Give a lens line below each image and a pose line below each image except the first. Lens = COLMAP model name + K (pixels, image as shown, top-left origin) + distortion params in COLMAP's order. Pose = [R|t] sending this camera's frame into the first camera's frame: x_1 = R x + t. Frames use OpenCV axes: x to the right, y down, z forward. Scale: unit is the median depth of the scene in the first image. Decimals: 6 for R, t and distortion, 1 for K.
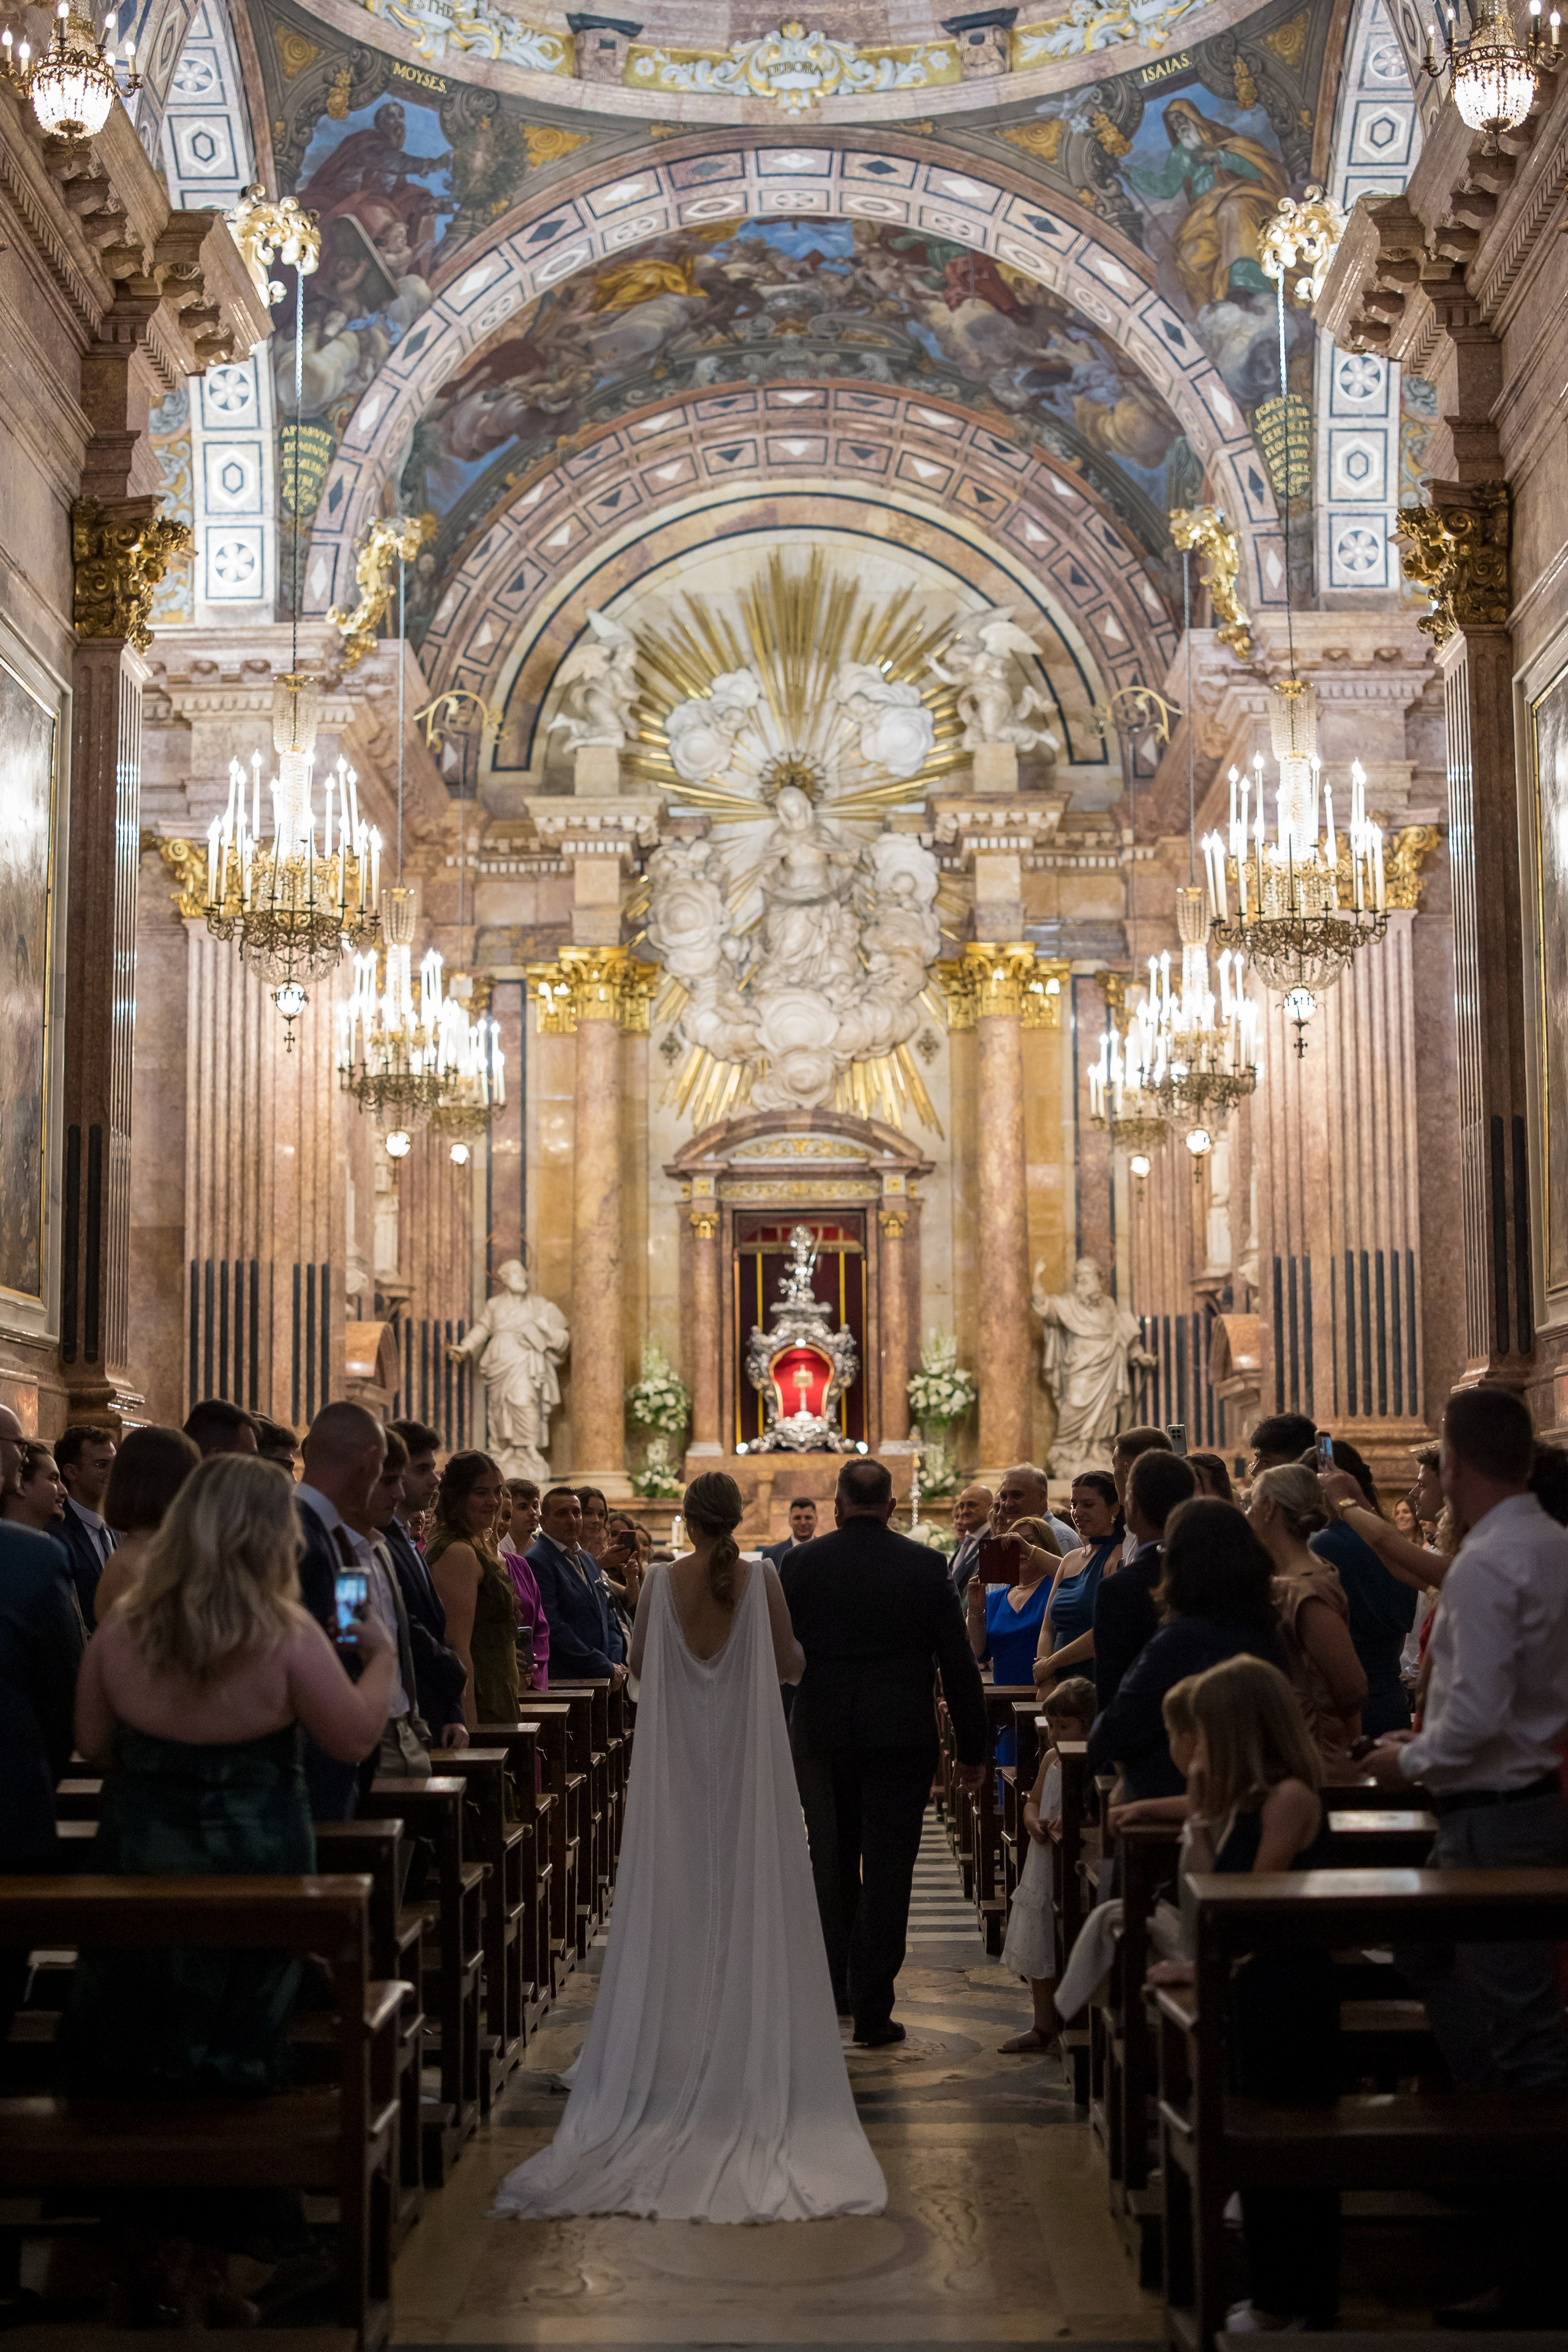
lens RADIAL K [[3387.0, 0, 786.4], [0, 3387.0, 1130.2], [0, 0, 1]] dist [-0.134275, 0.527663]
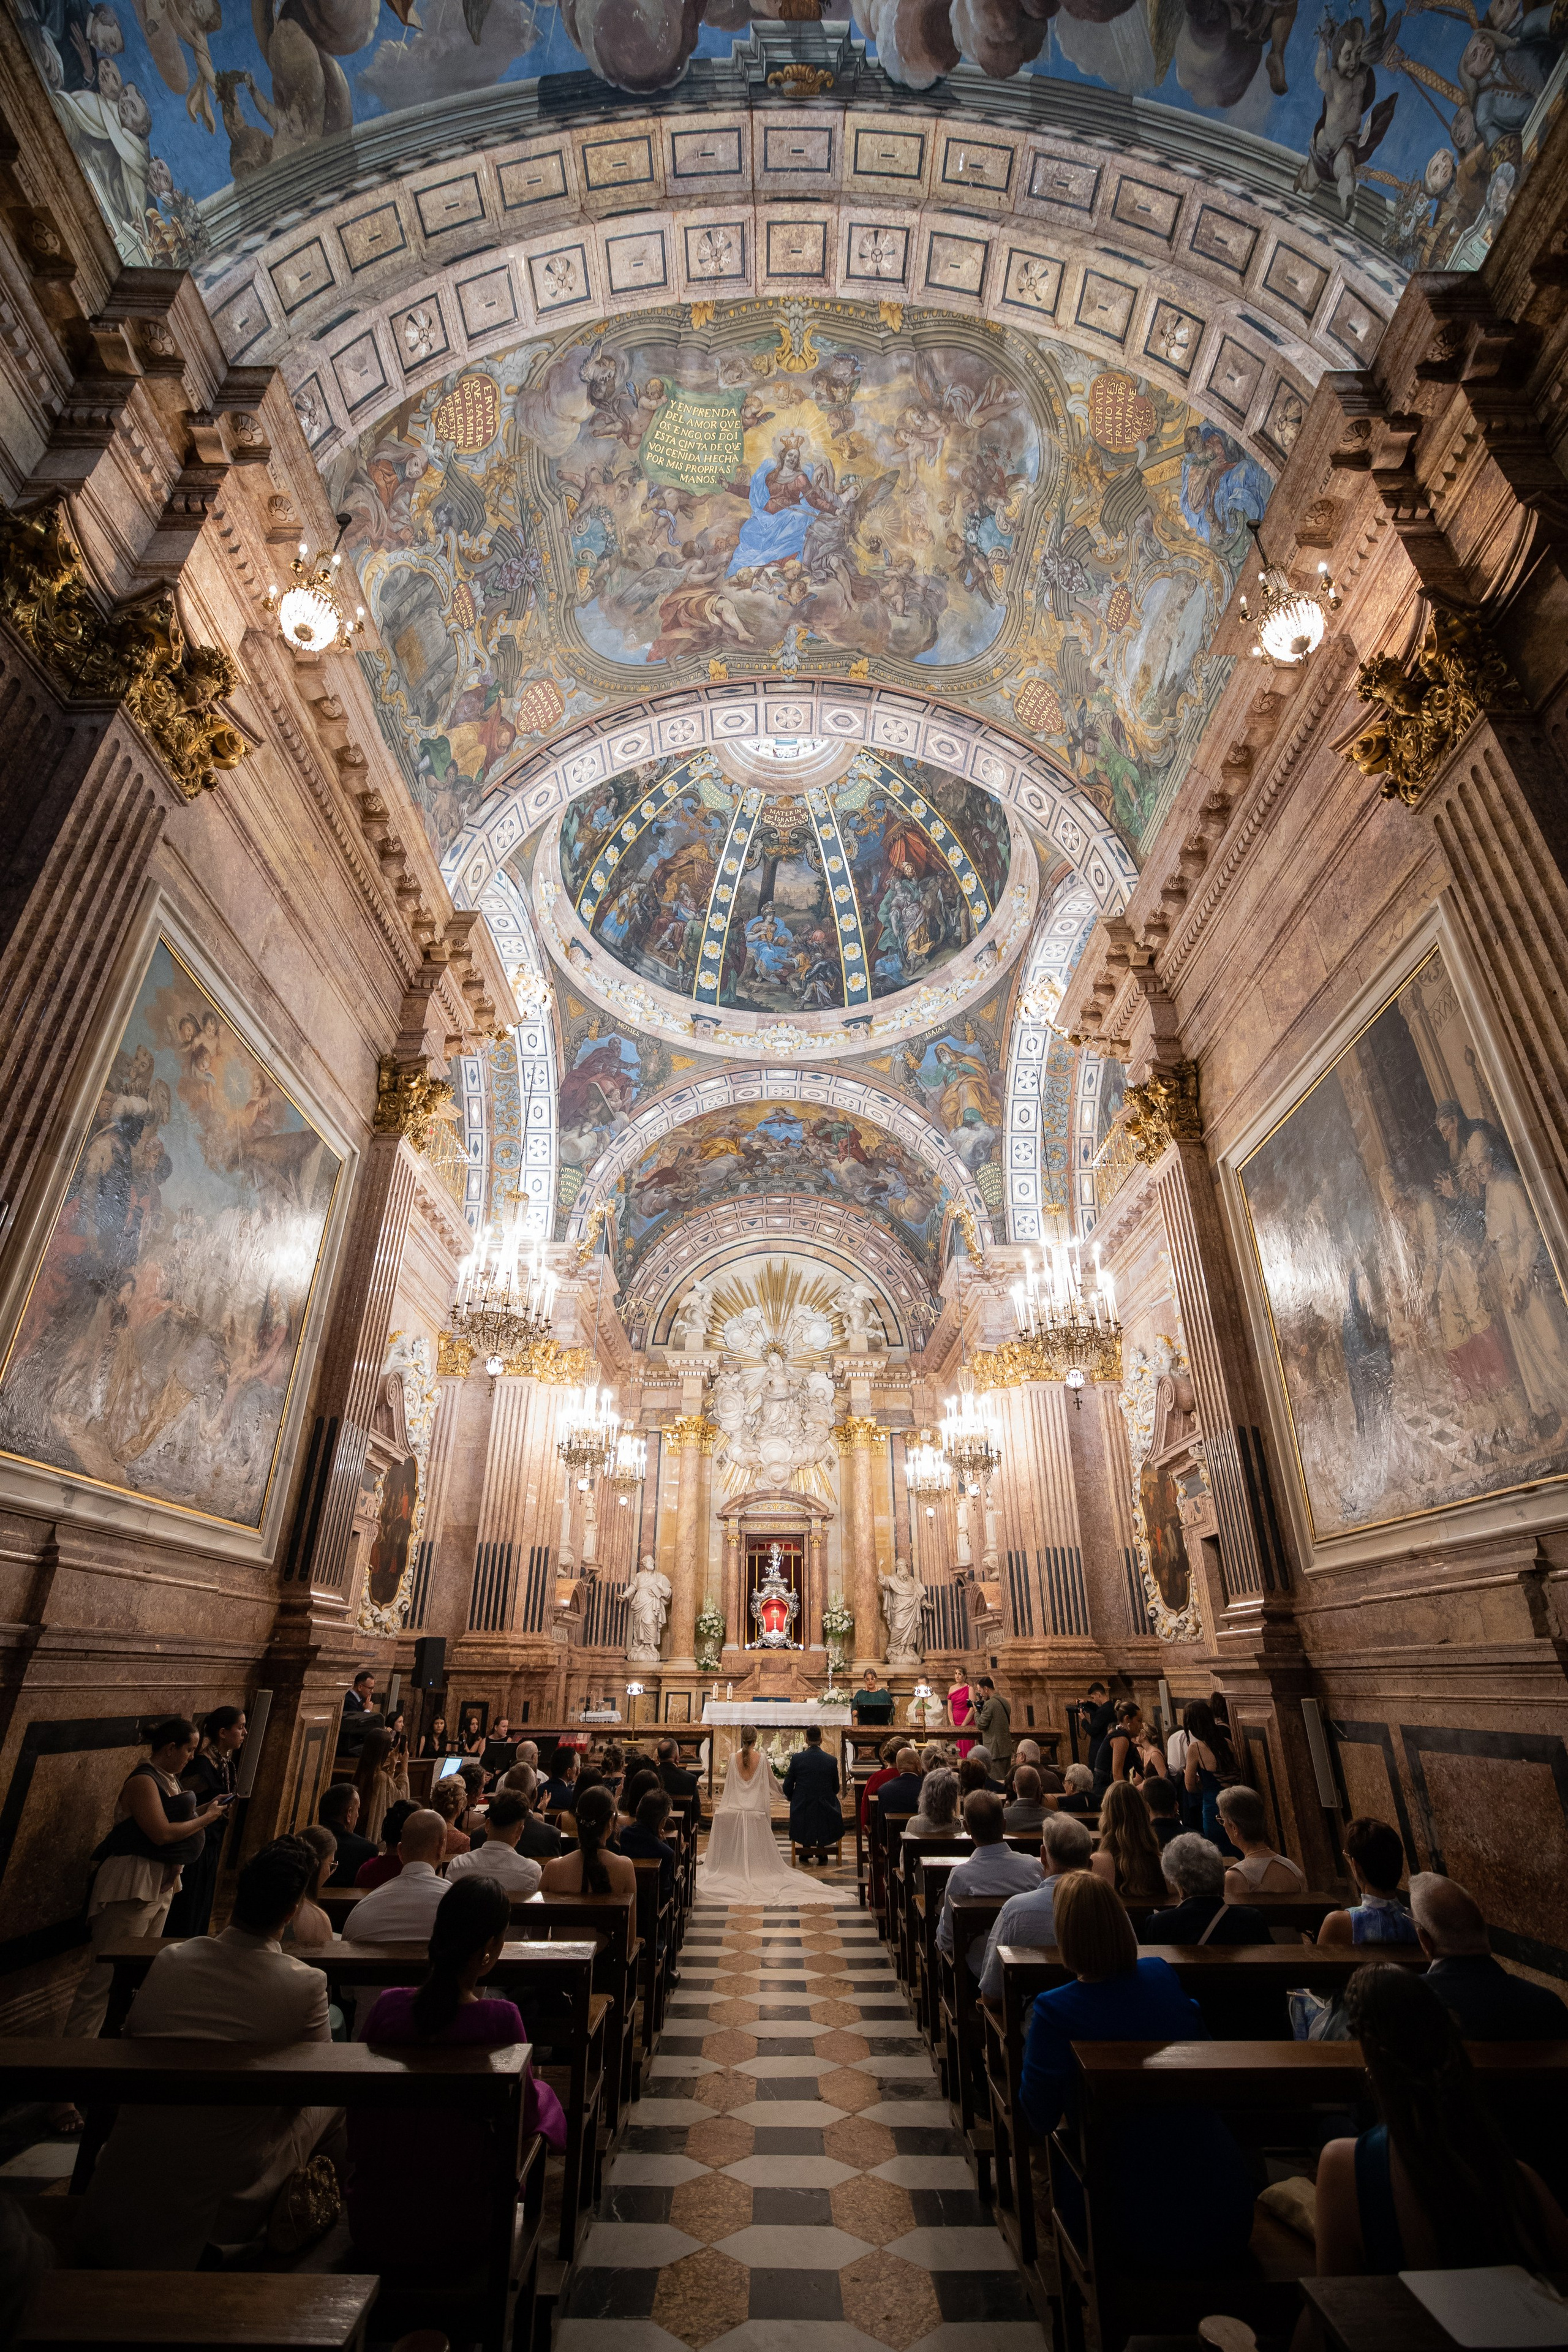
lens RADIAL K [[1008.2, 0, 774.4], [0, 1008.2, 1175.9], [0, 0, 1]] dist [-0.045357, 0.000195]
pose [[0.999819, 0.018467, 0.004530, -0.004138], [-0.015859, 0.941348, -0.337065, 0.024104], [-0.010488, 0.336932, 0.941470, 0.283327]]
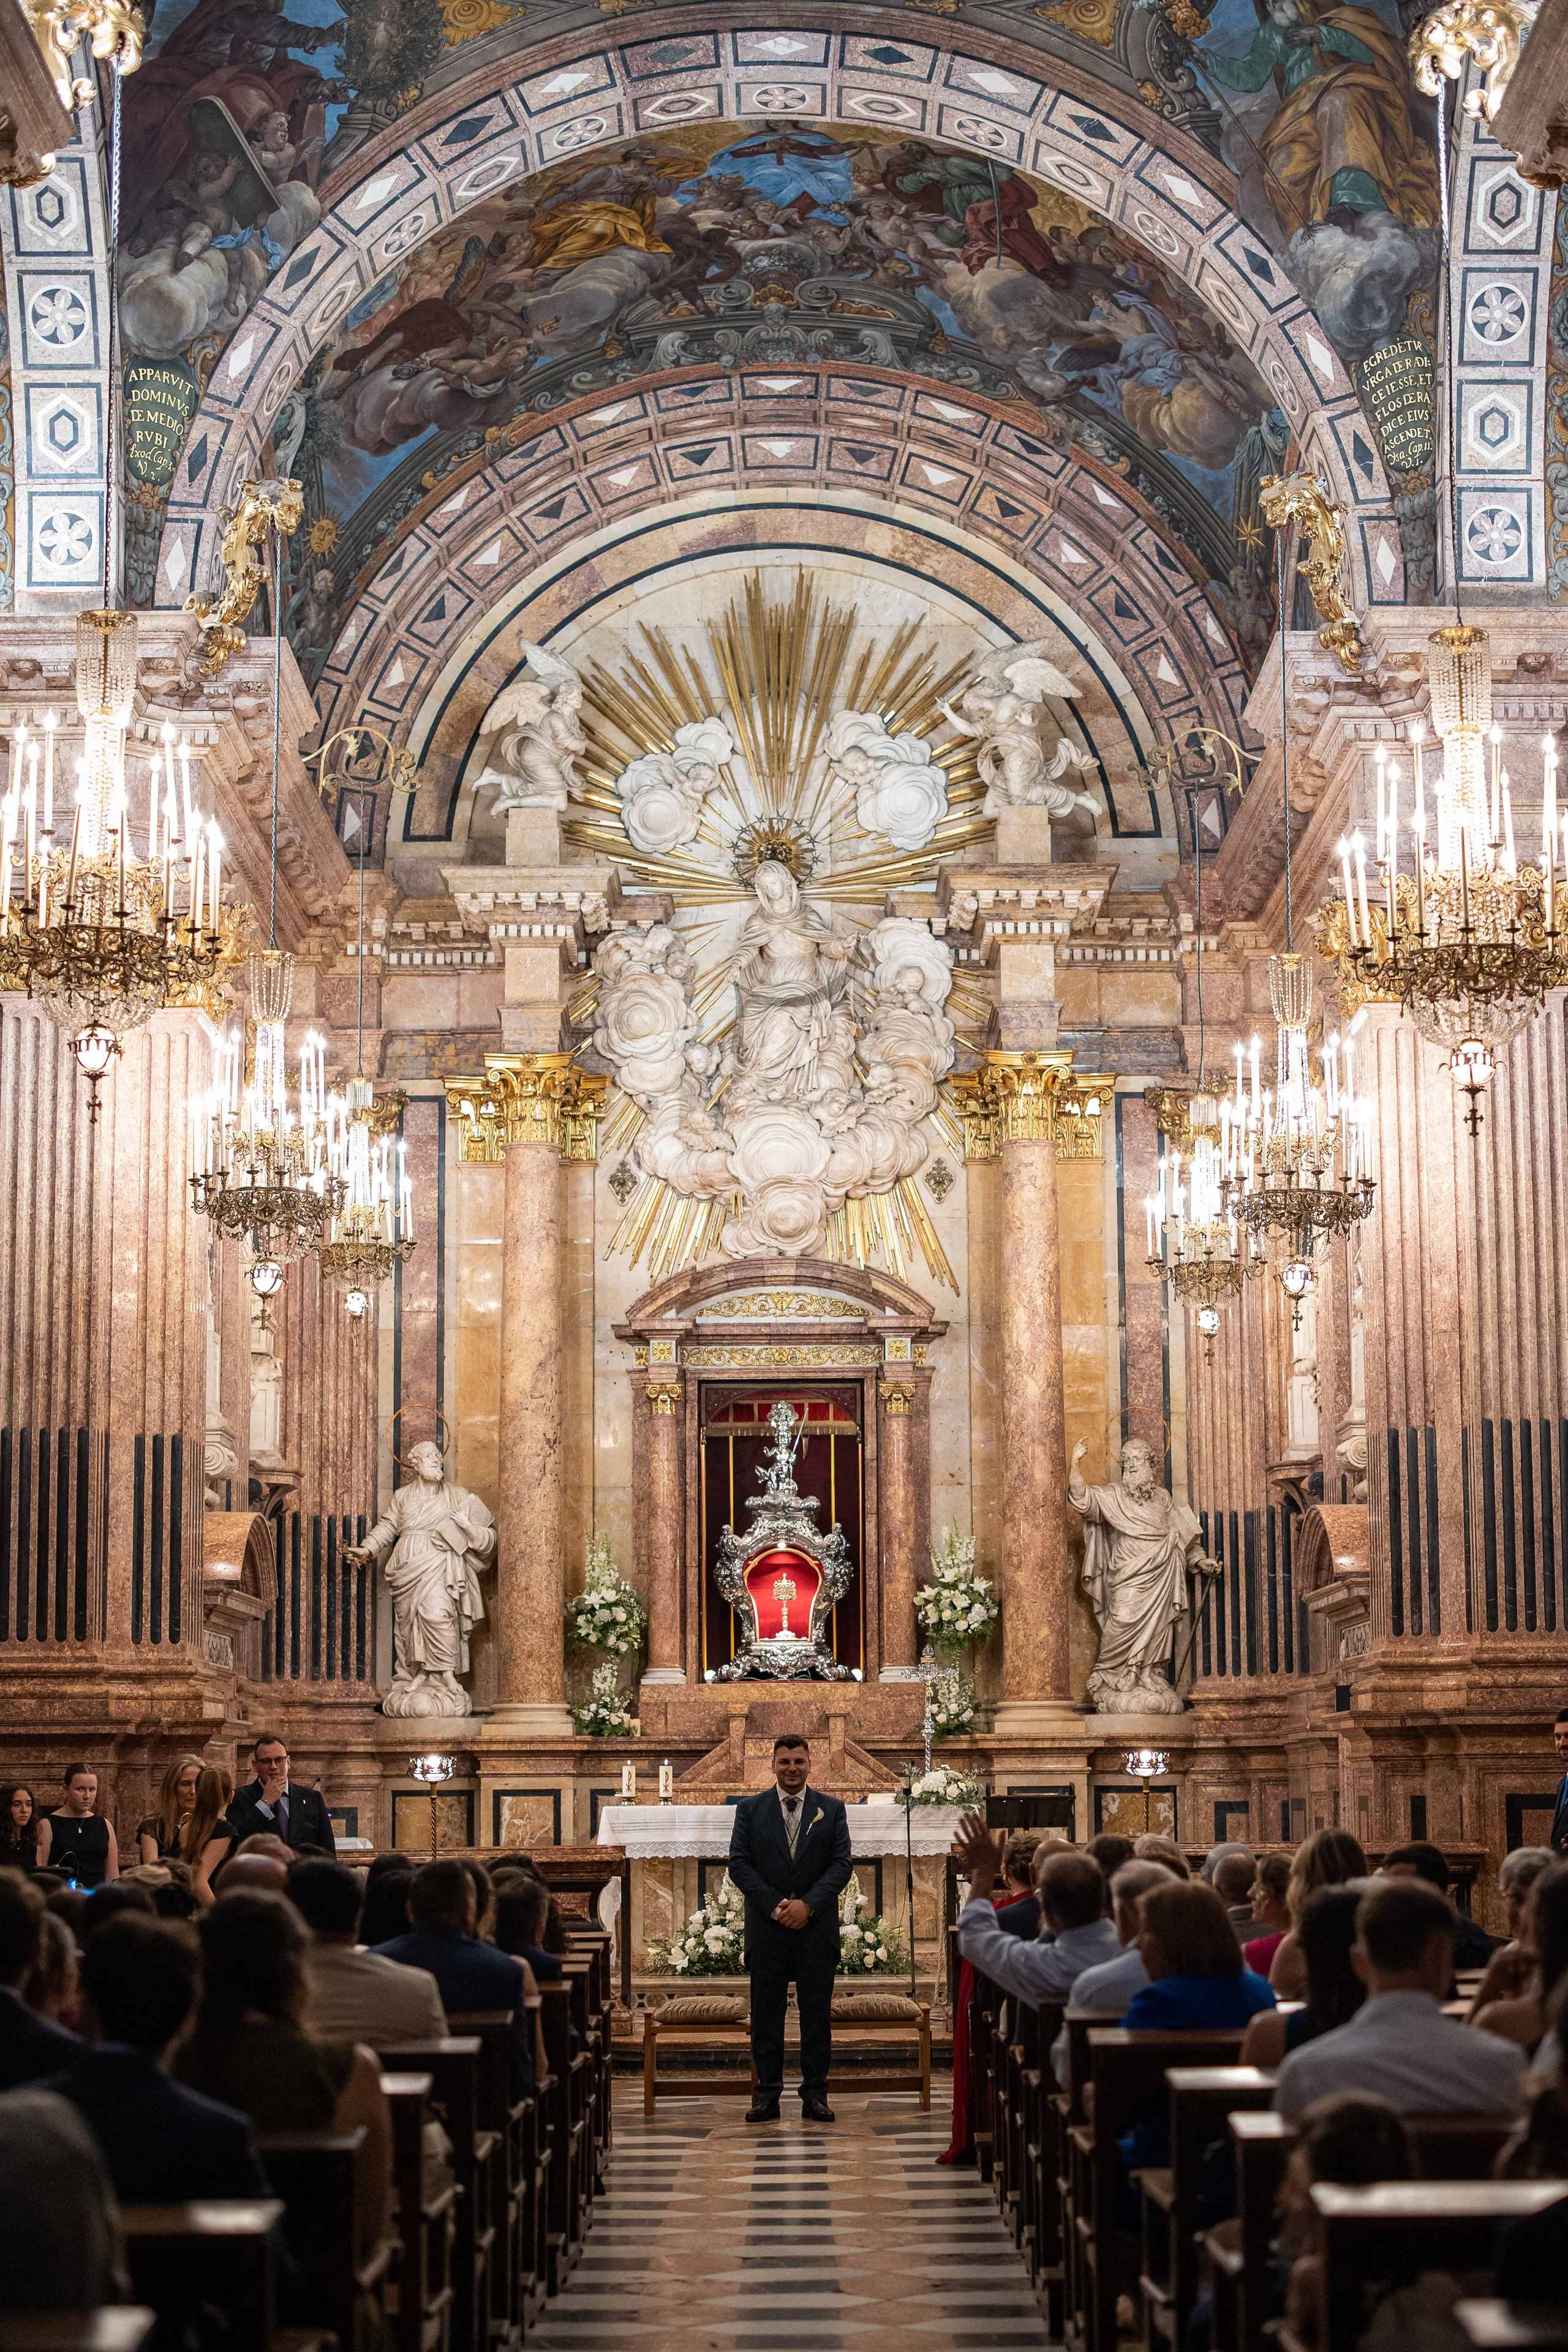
lens RADIAL K [[3691.6, 0, 859.0], [0, 3691.6, 1295.5], [0, 0, 1]] dist [-0.139978, 0.551131]
pose [[0.999604, 0.002742, 0.028023, -0.002353], [-0.002424, 0.999932, -0.011371, 0.013474], [-0.028052, 0.011298, 0.999543, 0.119190]]
